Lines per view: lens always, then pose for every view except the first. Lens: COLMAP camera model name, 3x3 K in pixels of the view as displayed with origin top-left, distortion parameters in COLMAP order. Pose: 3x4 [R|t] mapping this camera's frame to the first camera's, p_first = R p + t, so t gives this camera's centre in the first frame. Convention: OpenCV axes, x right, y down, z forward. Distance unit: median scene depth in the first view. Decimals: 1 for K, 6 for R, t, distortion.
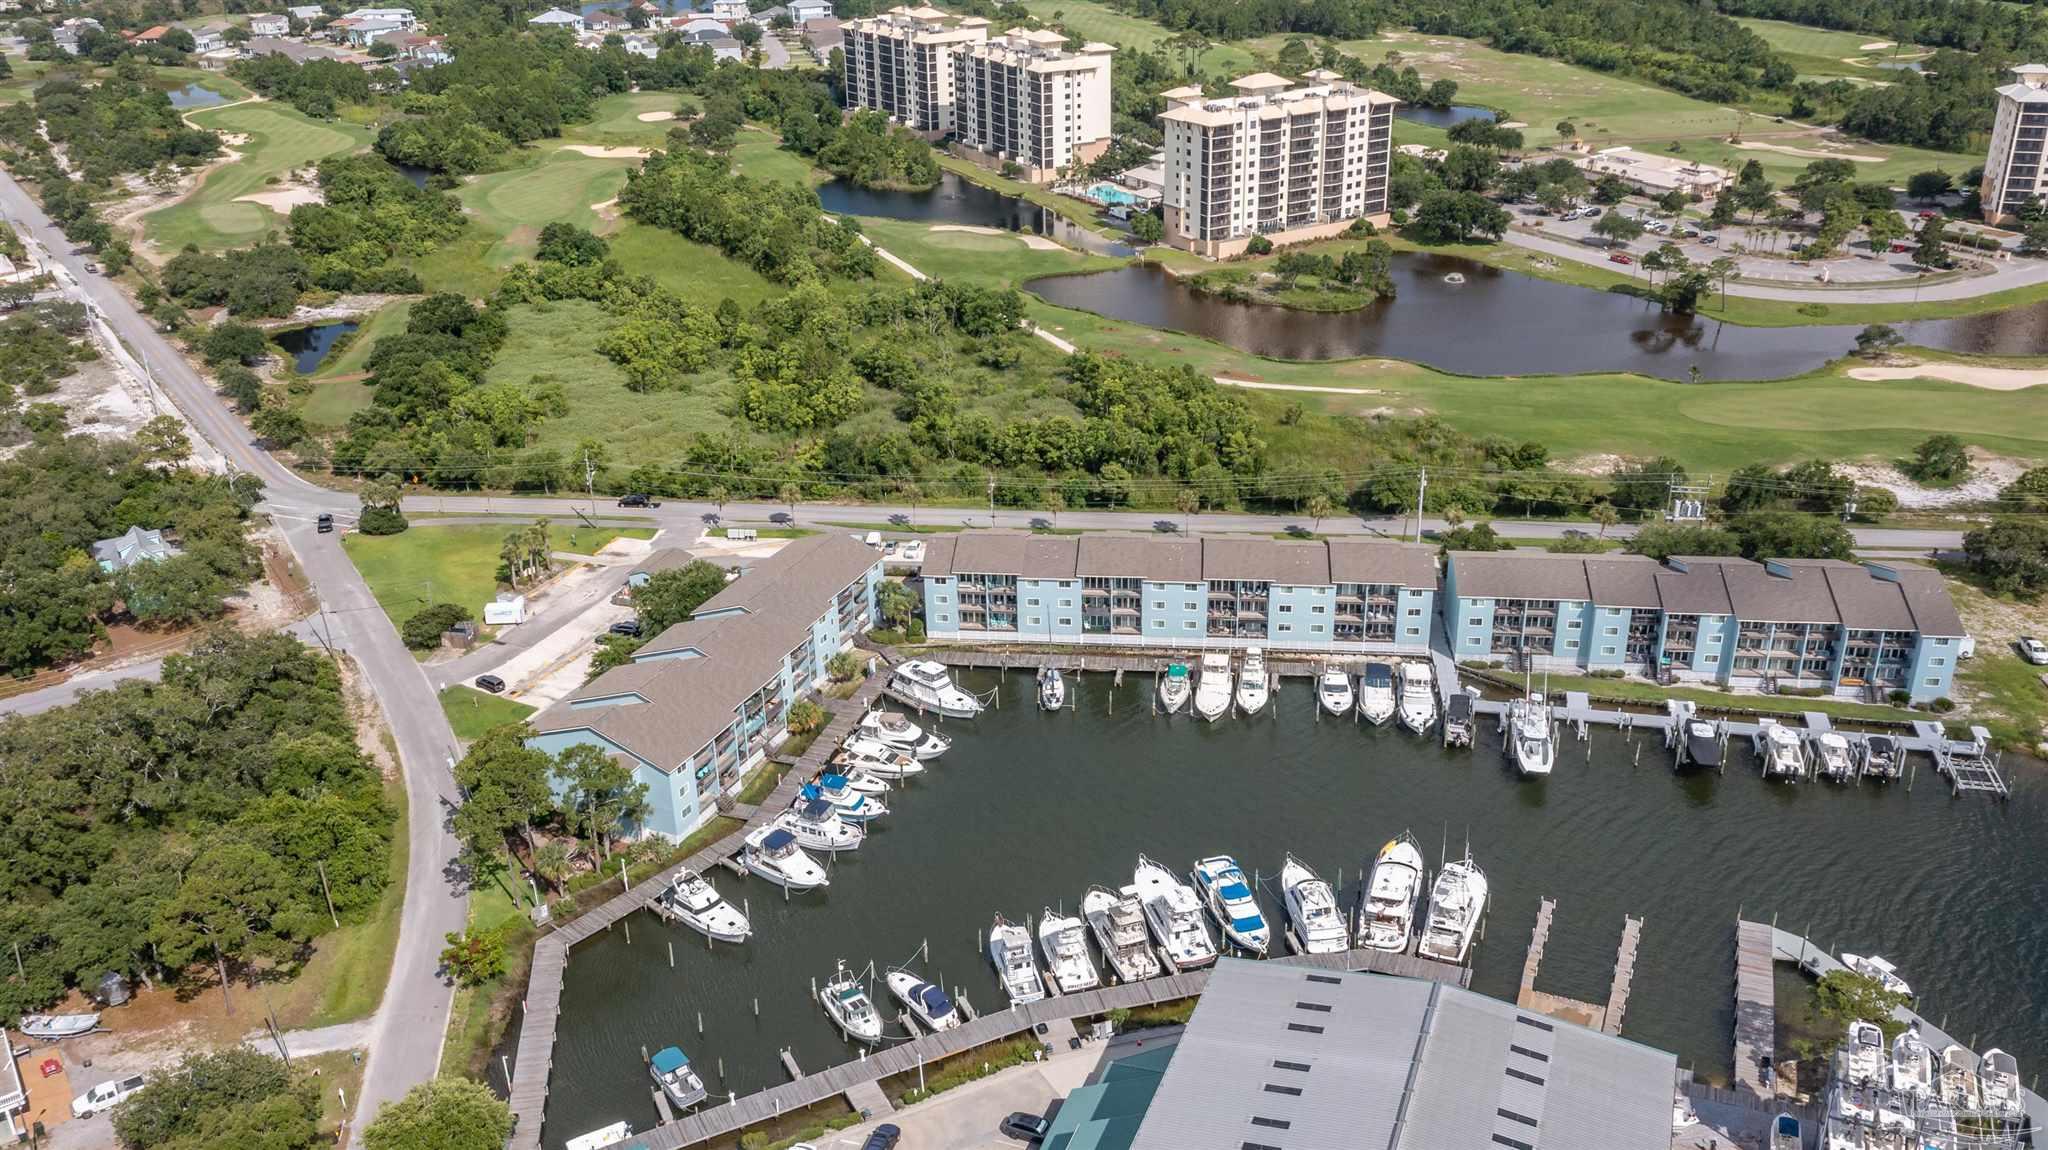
lens RADIAL K [[1633.1, 0, 1024.0], [0, 1633.1, 575.0], [0, 0, 1]] dist [-0.002813, 0.003562]
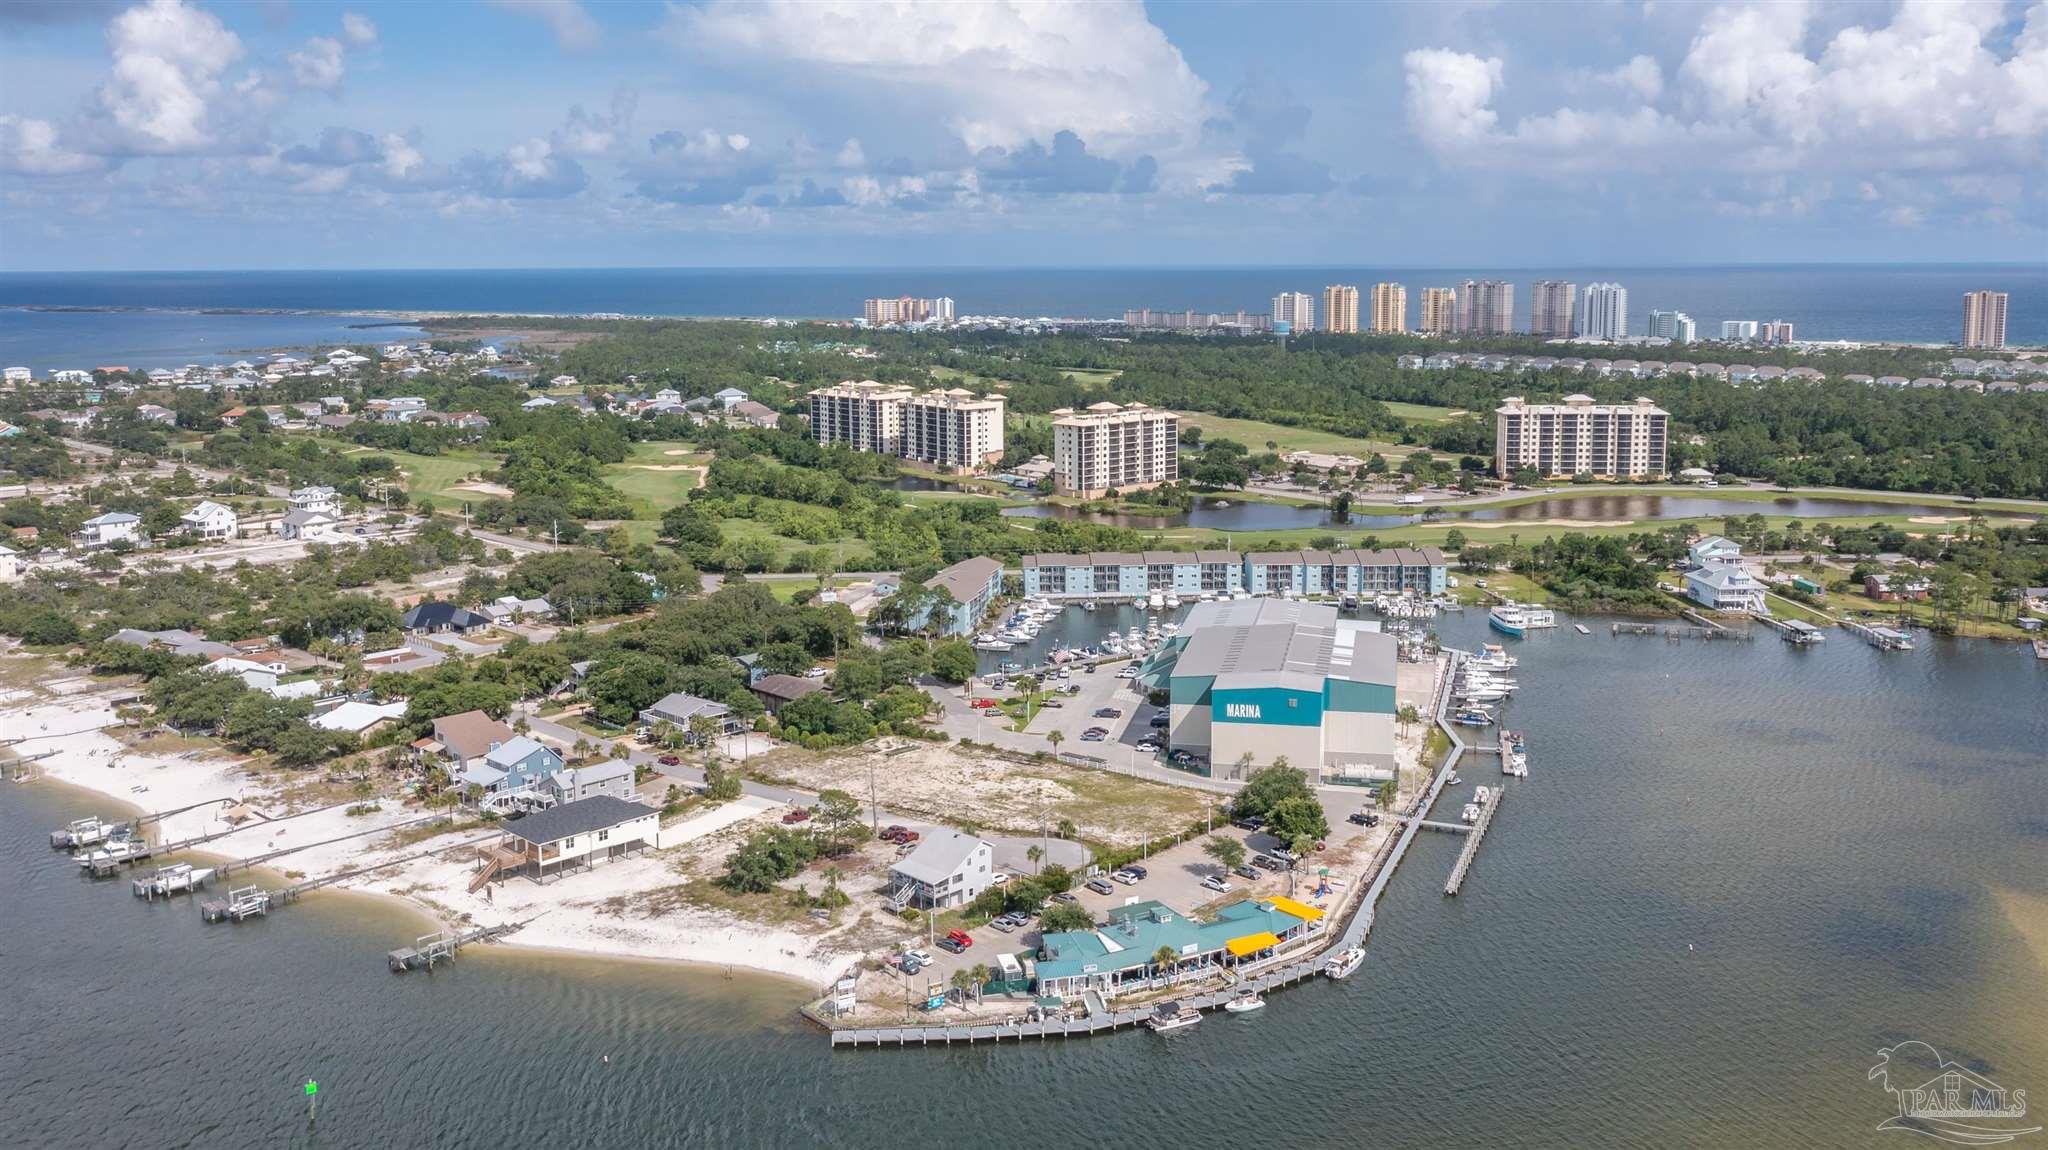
lens RADIAL K [[1633.1, 0, 1024.0], [0, 1633.1, 575.0], [0, 0, 1]] dist [-0.002813, 0.003562]
pose [[0.986500, -0.017242, 0.162849, -0.233768], [0.057713, 0.967244, -0.247202, 0.308932], [-0.153252, 0.253264, 0.955181, -0.635495]]
